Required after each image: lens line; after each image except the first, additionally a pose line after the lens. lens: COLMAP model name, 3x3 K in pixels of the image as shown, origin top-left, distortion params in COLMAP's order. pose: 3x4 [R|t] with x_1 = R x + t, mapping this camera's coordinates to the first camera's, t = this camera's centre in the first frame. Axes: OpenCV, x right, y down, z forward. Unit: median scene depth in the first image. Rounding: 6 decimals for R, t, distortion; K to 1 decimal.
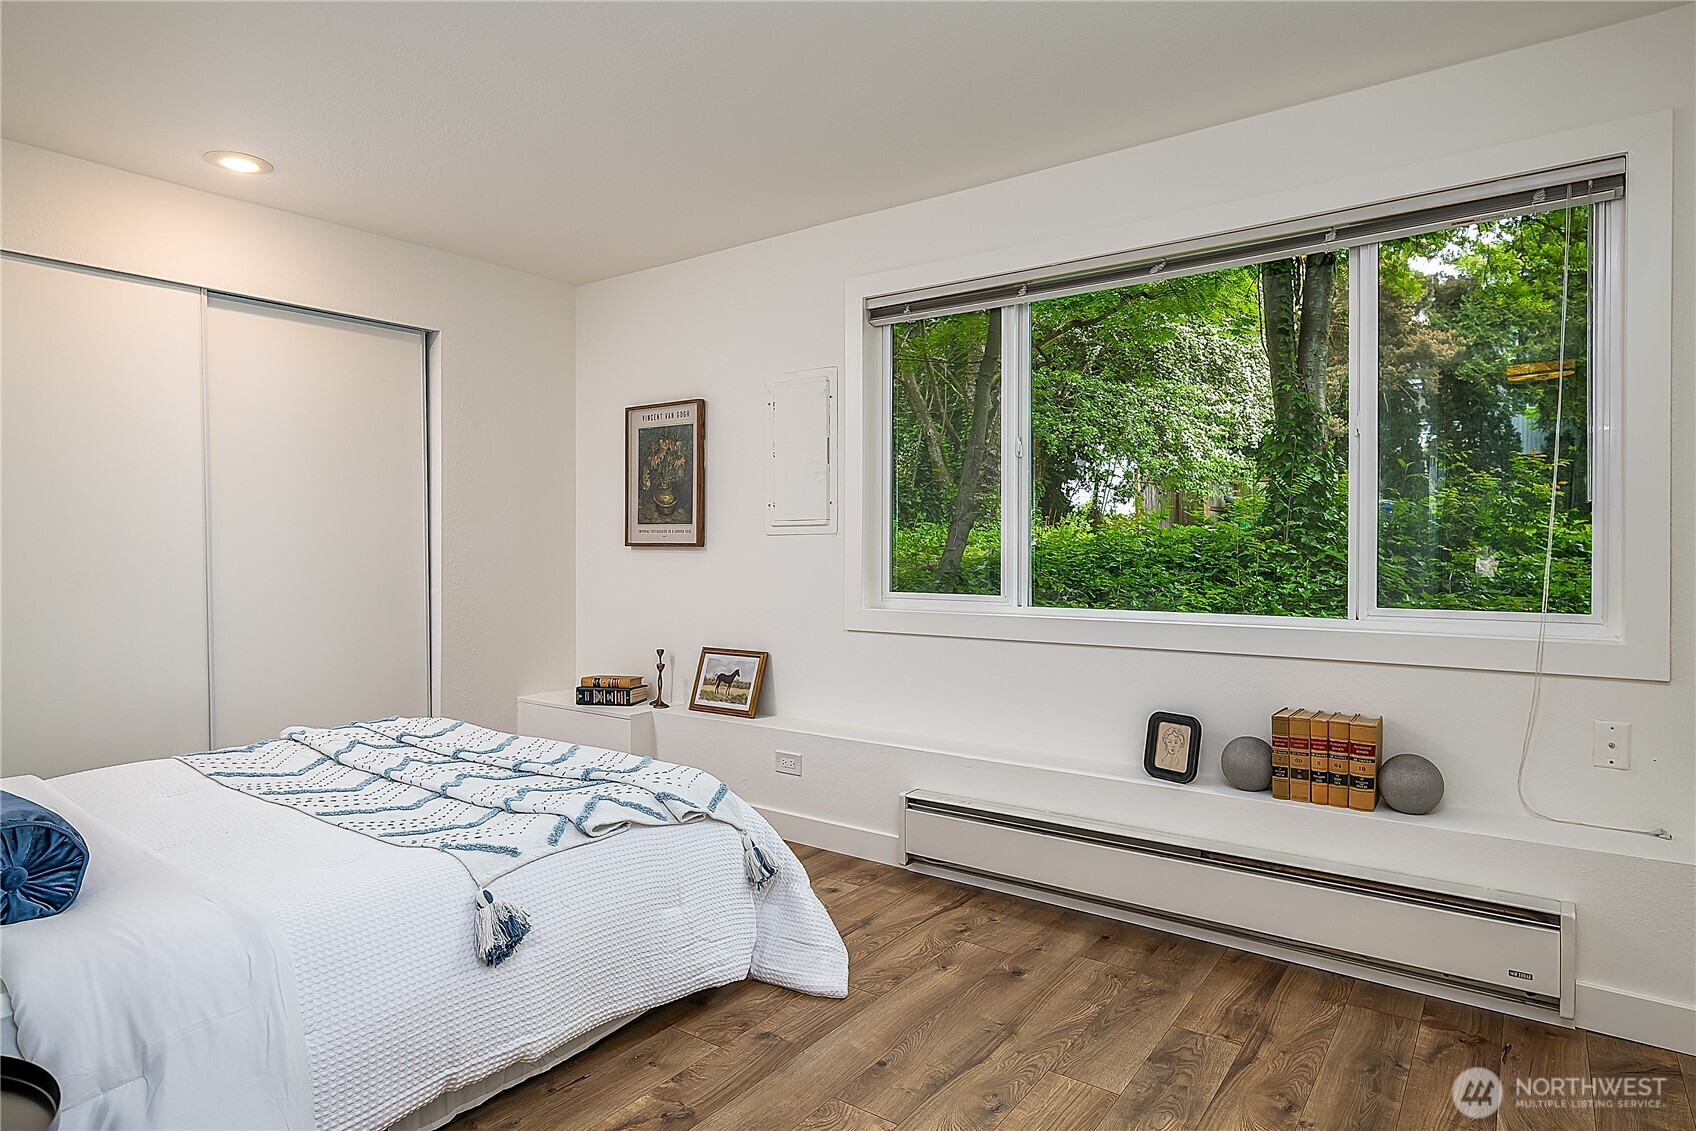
lens RADIAL K [[955.9, 0, 847.6], [0, 955.9, 540.8], [0, 0, 1]] dist [0.000786, -0.000400]
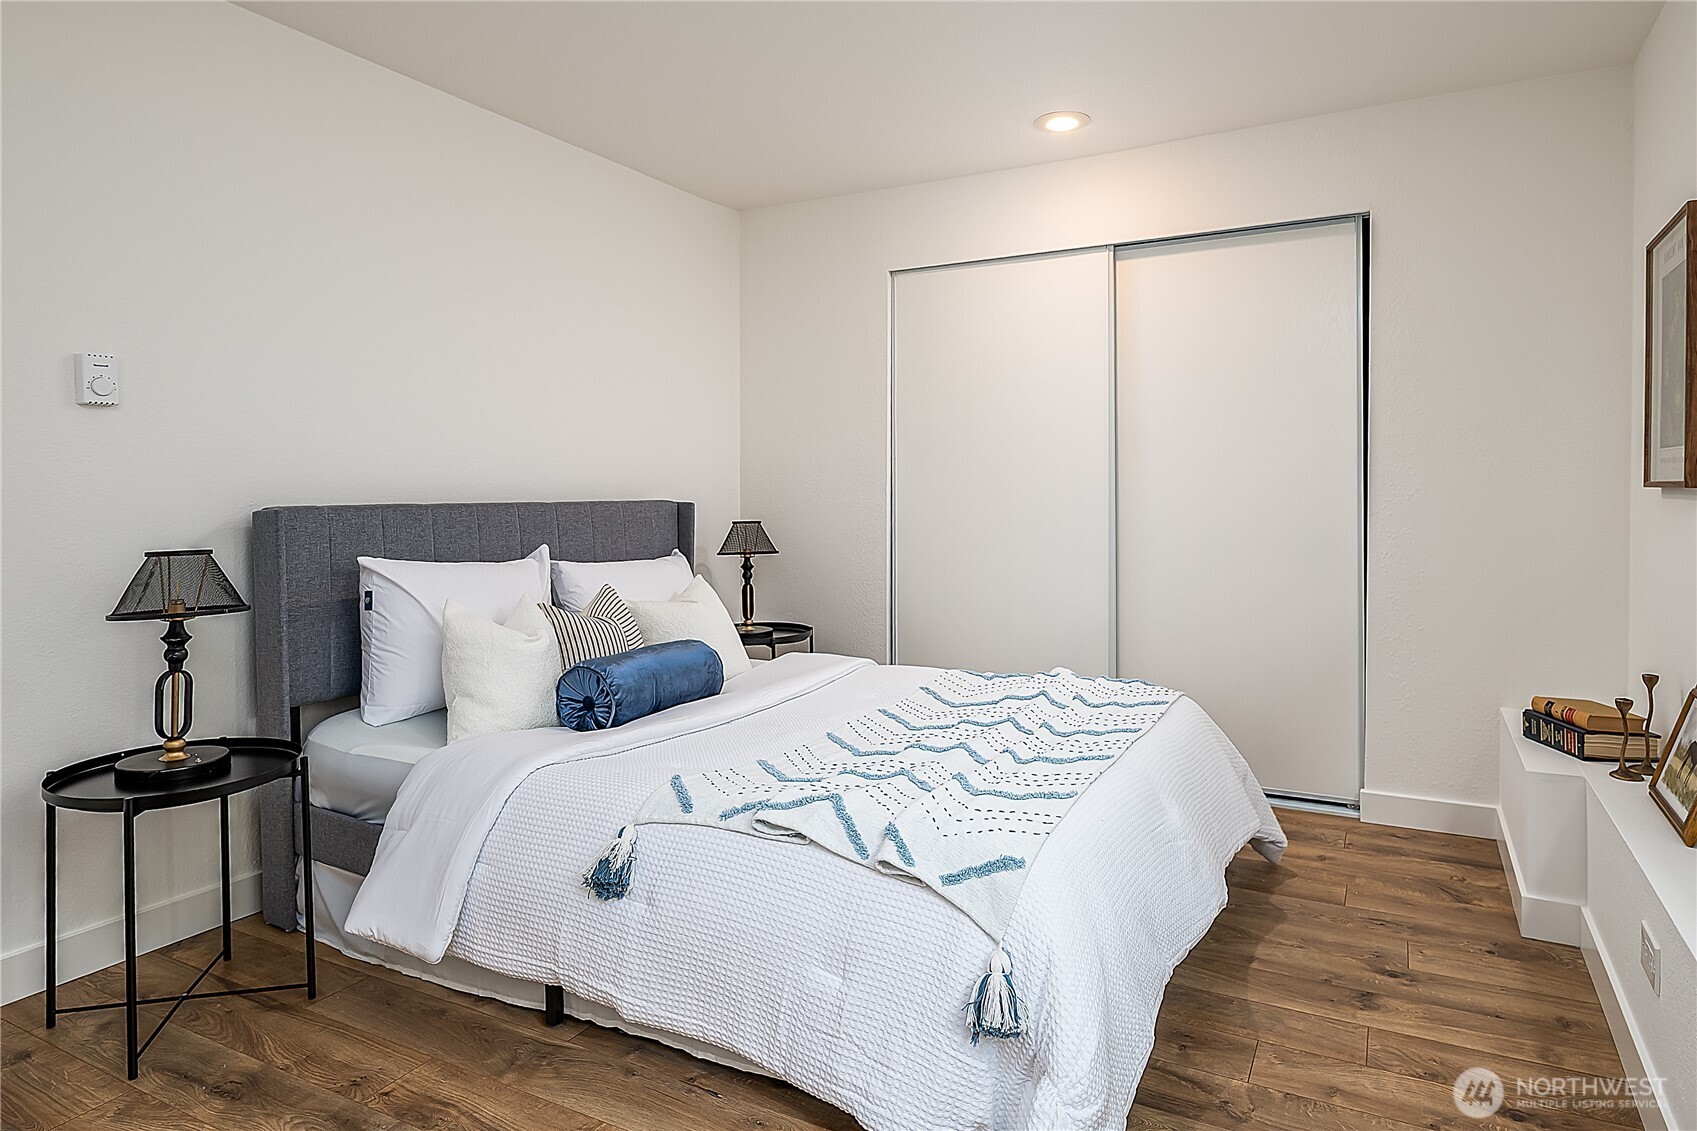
lens RADIAL K [[957.9, 0, 850.6], [0, 957.9, 509.5], [0, 0, 1]] dist [0.001728, -0.002419]
pose [[0.146645, 0.015468, -0.989068, 0.382166], [0.007287, 0.999834, 0.016717, 0.008806], [0.989162, -0.009659, 0.146508, 0.636754]]
